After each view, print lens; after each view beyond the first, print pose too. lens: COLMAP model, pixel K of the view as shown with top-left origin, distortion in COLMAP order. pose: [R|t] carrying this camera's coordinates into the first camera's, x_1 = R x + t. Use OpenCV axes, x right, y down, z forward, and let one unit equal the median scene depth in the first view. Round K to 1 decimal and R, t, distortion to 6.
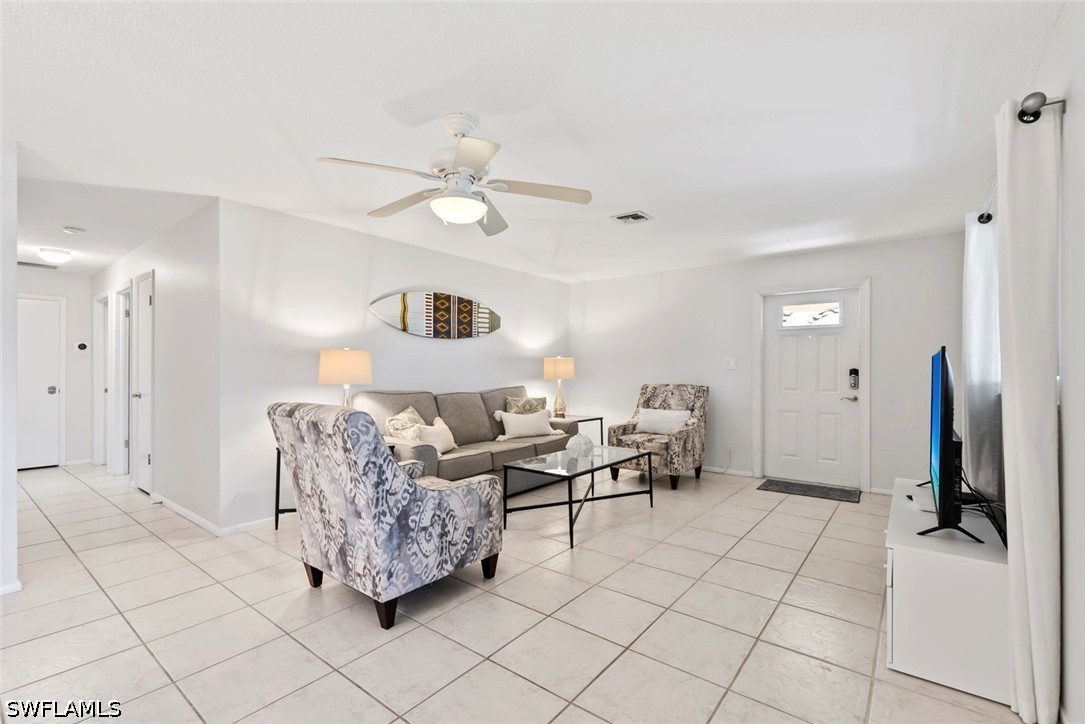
lens RADIAL K [[485.8, 0, 540.0], [0, 485.8, 363.4], [0, 0, 1]] dist [0.003037, -0.000277]
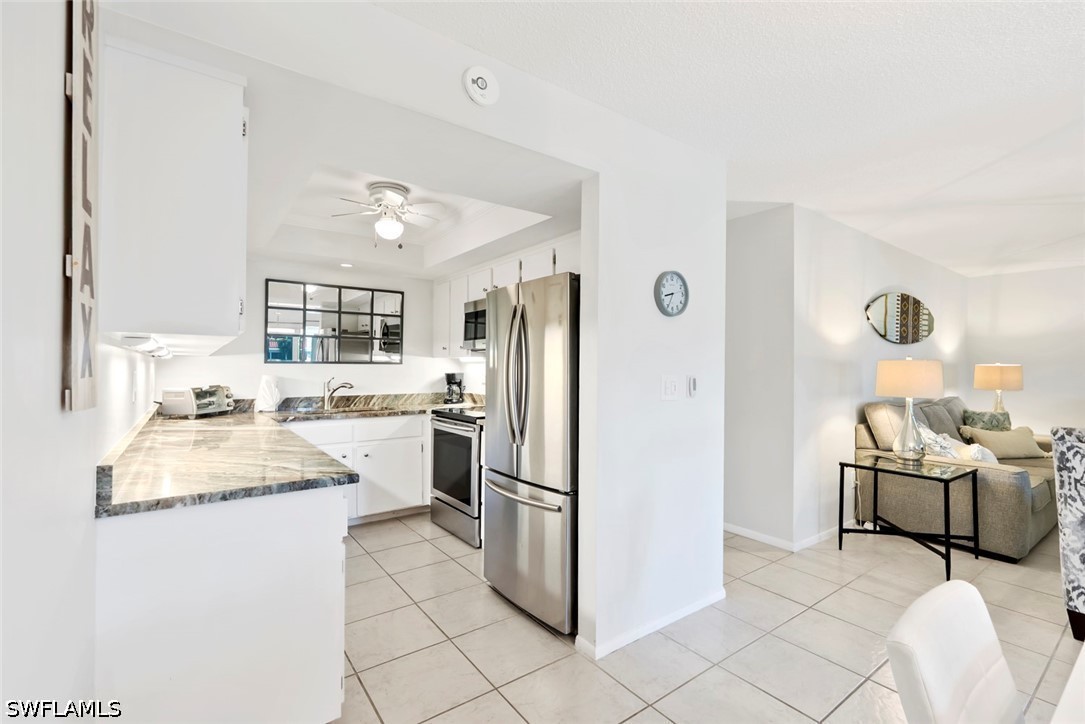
lens RADIAL K [[485.8, 0, 549.6], [0, 485.8, 363.9], [0, 0, 1]] dist [0.003037, -0.000277]
pose [[0.969121, 0.012965, -0.246243, -0.617115], [-0.009272, 0.999827, 0.016148, -0.023011], [0.246410, -0.013366, 0.969074, -0.042233]]
